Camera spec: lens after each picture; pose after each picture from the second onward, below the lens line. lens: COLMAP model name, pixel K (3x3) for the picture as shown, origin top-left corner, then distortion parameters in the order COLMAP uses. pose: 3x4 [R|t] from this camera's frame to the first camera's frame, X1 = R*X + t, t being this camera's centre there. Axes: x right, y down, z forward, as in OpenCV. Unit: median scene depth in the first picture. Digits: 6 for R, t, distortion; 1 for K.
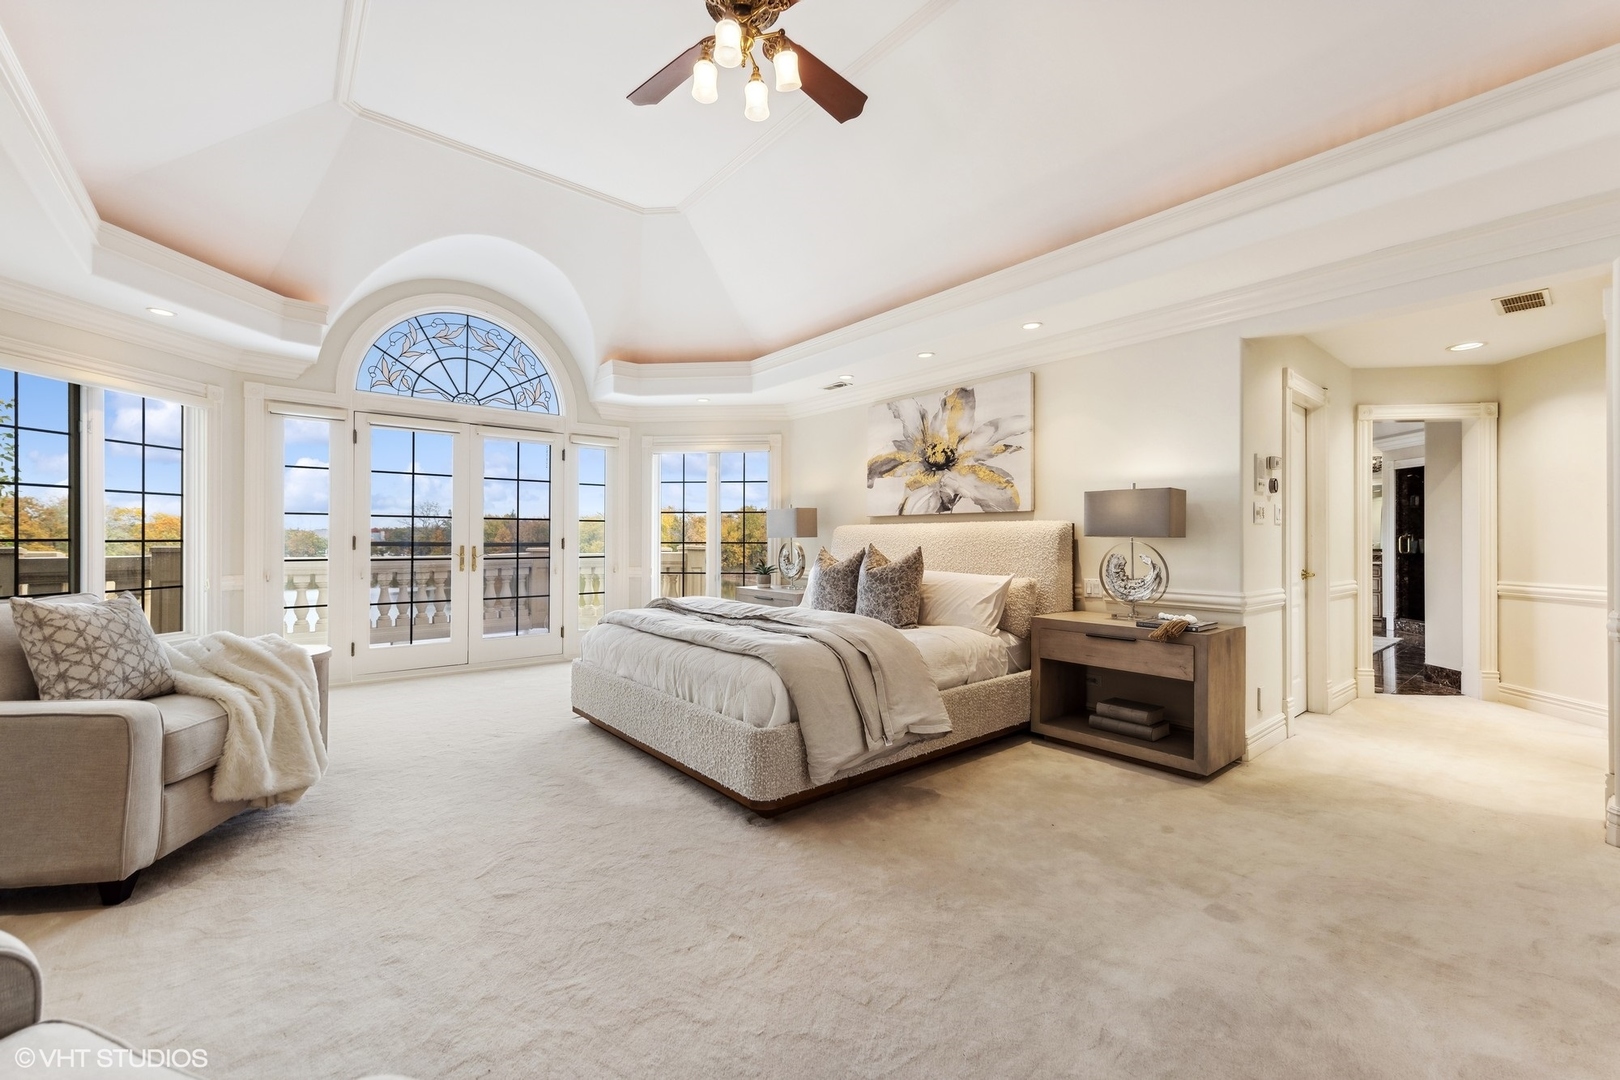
lens RADIAL K [[637.9, 0, 814.5], [0, 637.9, 541.0], [0, 0, 1]] dist [0.000009, 0.001077]
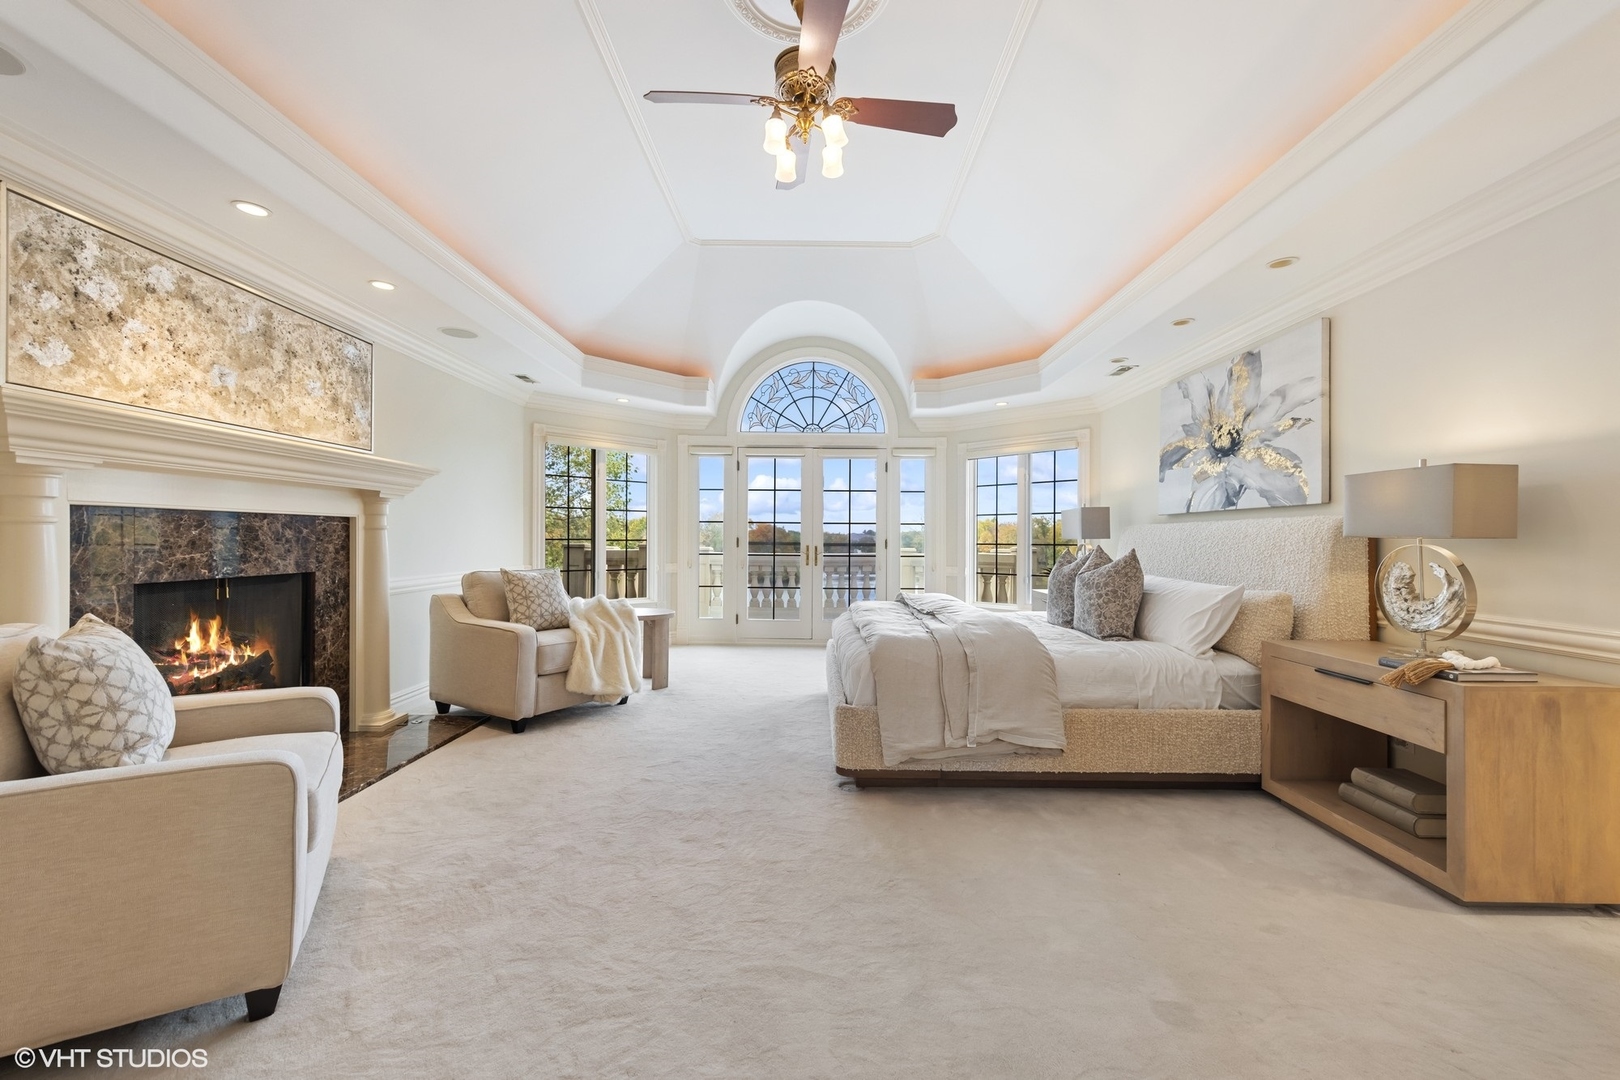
lens RADIAL K [[637.9, 0, 824.8], [0, 637.9, 541.0], [0, 0, 1]] dist [0.000009, 0.001077]
pose [[0.777671, 0.002937, -0.628665, 0.333445], [-0.005958, 0.999979, -0.002697, 0.002425], [0.628643, 0.005843, 0.777672, 0.047795]]
